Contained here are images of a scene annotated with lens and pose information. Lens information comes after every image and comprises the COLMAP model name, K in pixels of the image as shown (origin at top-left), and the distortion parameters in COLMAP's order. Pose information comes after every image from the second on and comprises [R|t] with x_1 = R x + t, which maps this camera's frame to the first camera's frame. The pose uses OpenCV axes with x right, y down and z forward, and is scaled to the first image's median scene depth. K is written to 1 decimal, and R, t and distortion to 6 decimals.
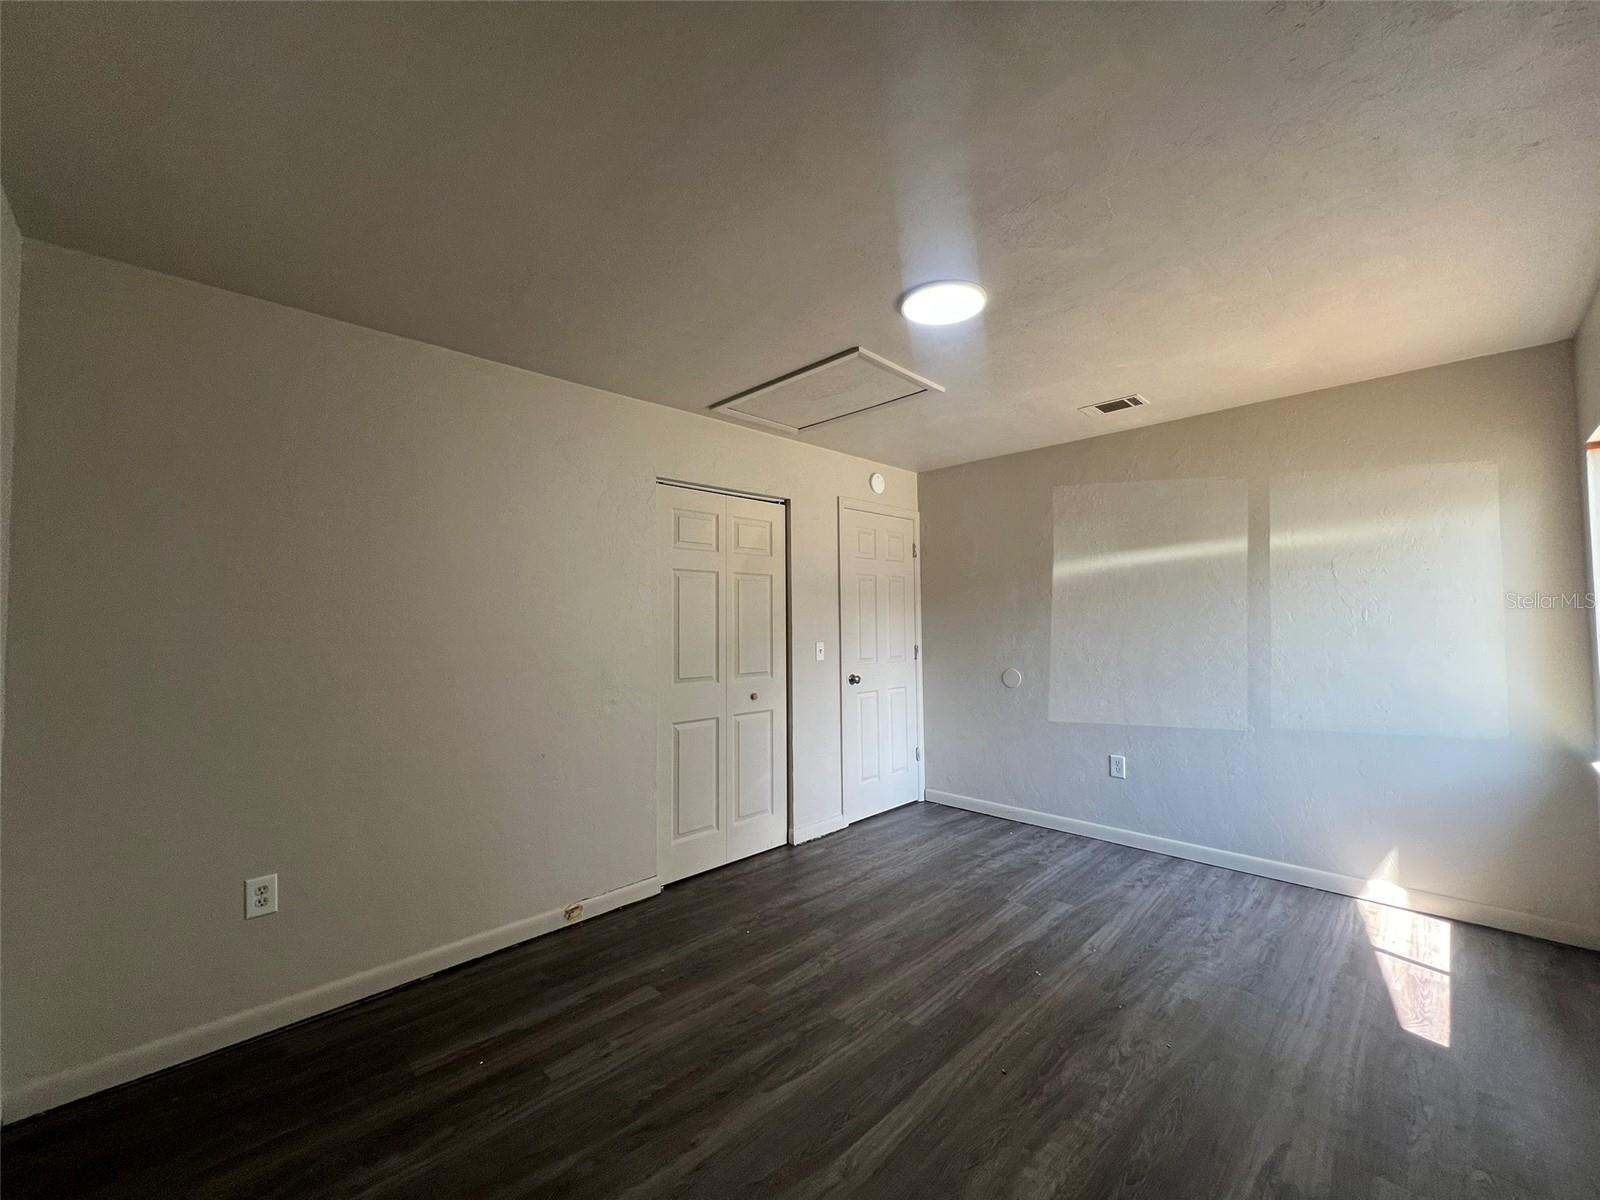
lens RADIAL K [[637.4, 0, 798.3], [0, 637.4, 608.6], [0, 0, 1]] dist [-0.001642, 0.000270]
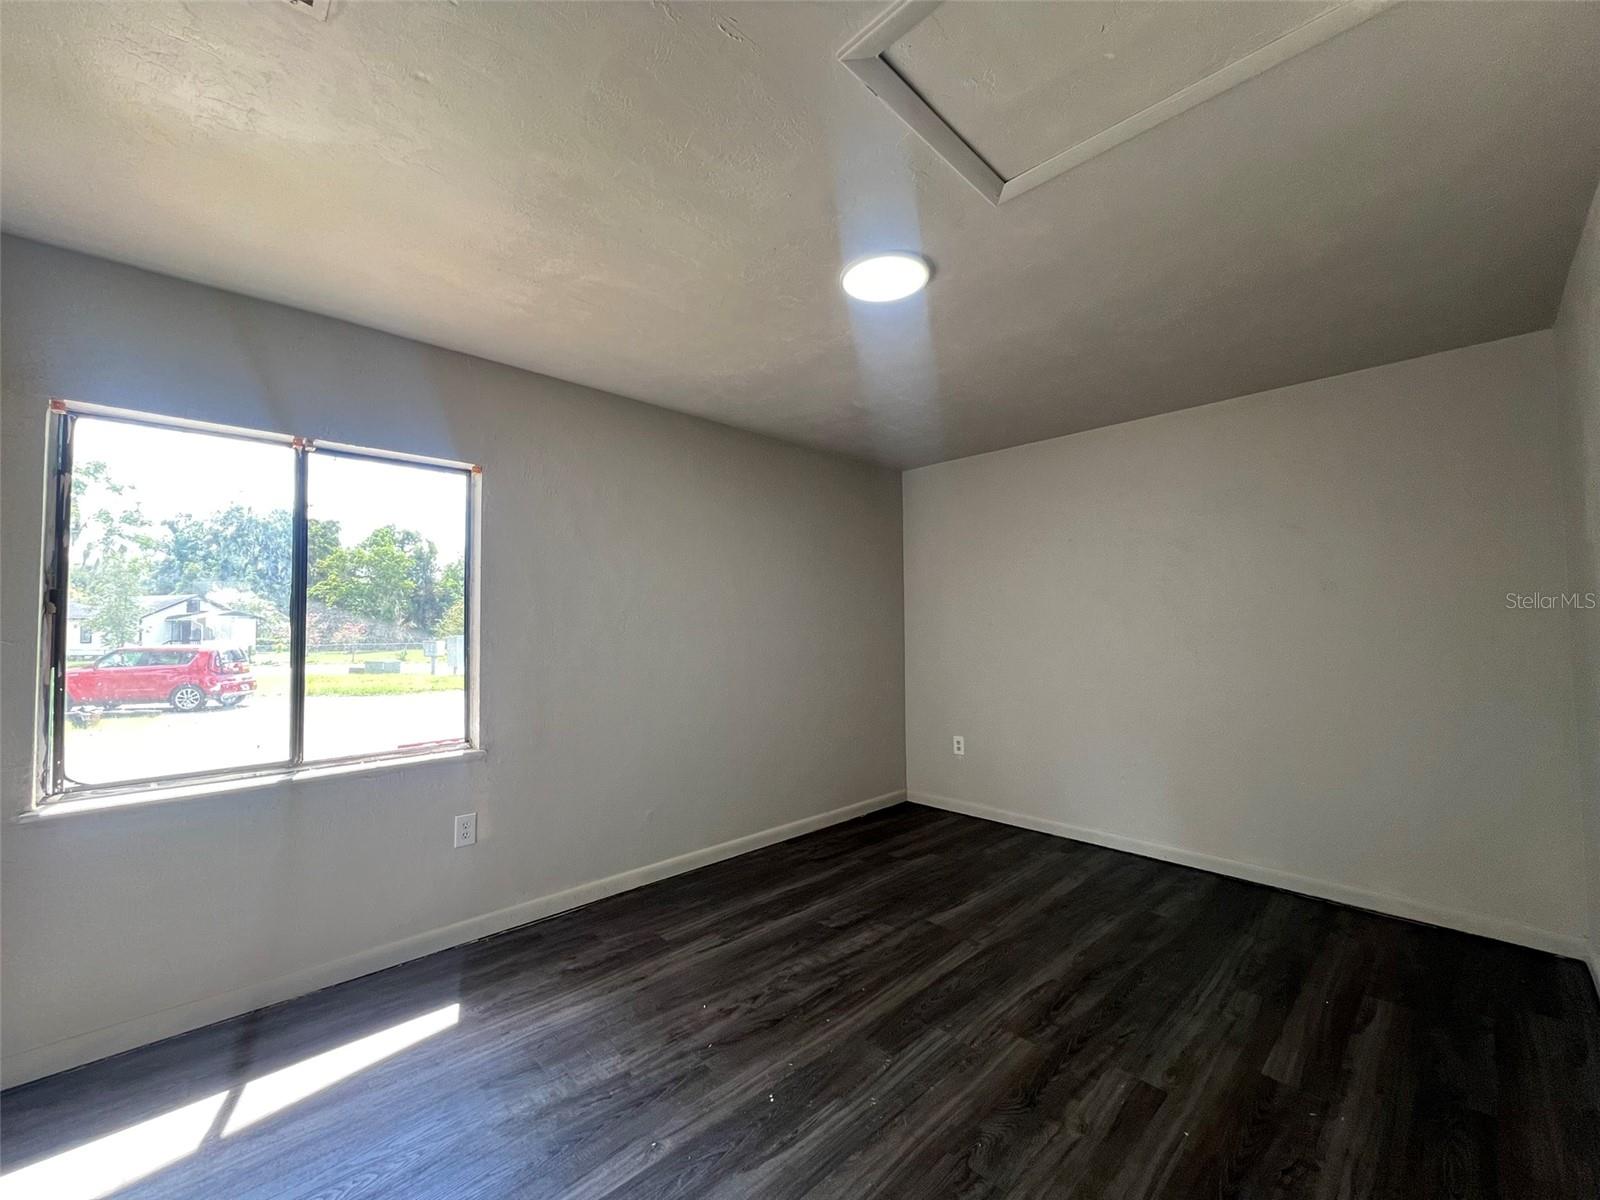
lens RADIAL K [[637.4, 0, 796.8], [0, 637.4, 601.5], [0, 0, 1]] dist [-0.001642, 0.000270]
pose [[-0.999744, 0.019105, 0.012143, 0.367936], [0.018302, 0.997837, -0.063138, 0.060270], [-0.013323, -0.062900, -0.997931, 1.971332]]
